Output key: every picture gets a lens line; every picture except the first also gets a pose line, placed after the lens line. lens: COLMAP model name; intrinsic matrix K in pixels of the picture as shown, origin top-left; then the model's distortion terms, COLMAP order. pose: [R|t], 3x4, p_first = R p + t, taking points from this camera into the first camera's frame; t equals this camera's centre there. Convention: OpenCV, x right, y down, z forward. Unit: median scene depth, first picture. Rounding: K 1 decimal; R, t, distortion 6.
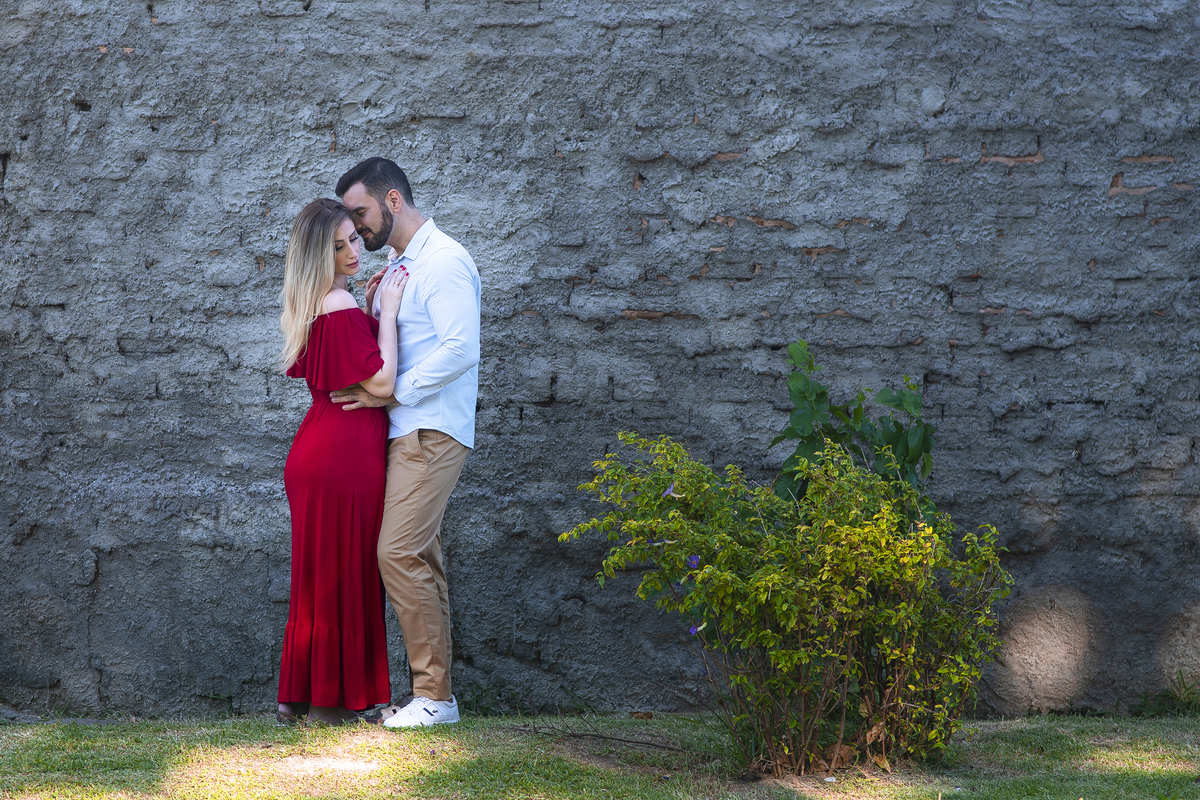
lens RADIAL K [[3961.1, 0, 597.8], [0, 3961.1, 397.3], [0, 0, 1]] dist [-0.141346, 0.000000]
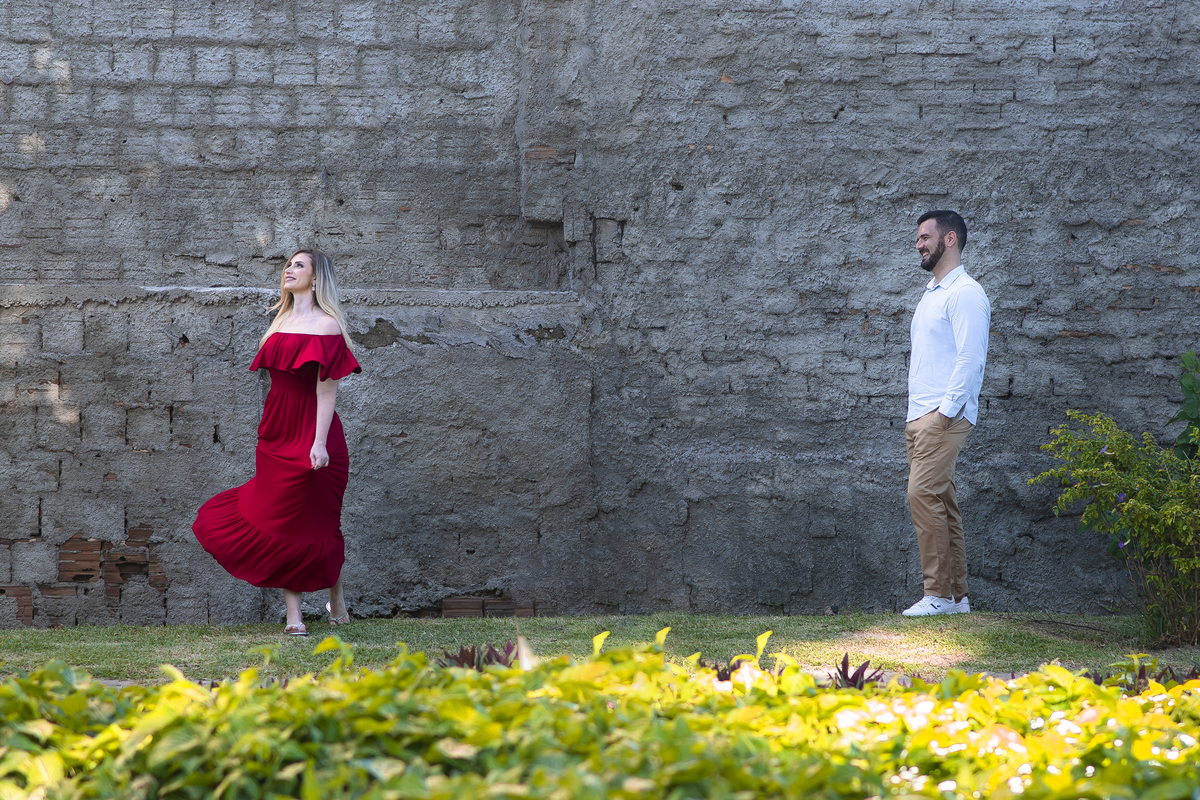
lens RADIAL K [[3961.1, 0, 602.3], [0, 3961.1, 401.7], [0, 0, 1]] dist [-0.141346, 0.000000]
pose [[0.997048, -0.000017, -0.076787, -0.048203], [-0.001299, 0.999853, -0.017081, 0.027396], [0.076776, 0.017130, 0.996901, -0.413519]]
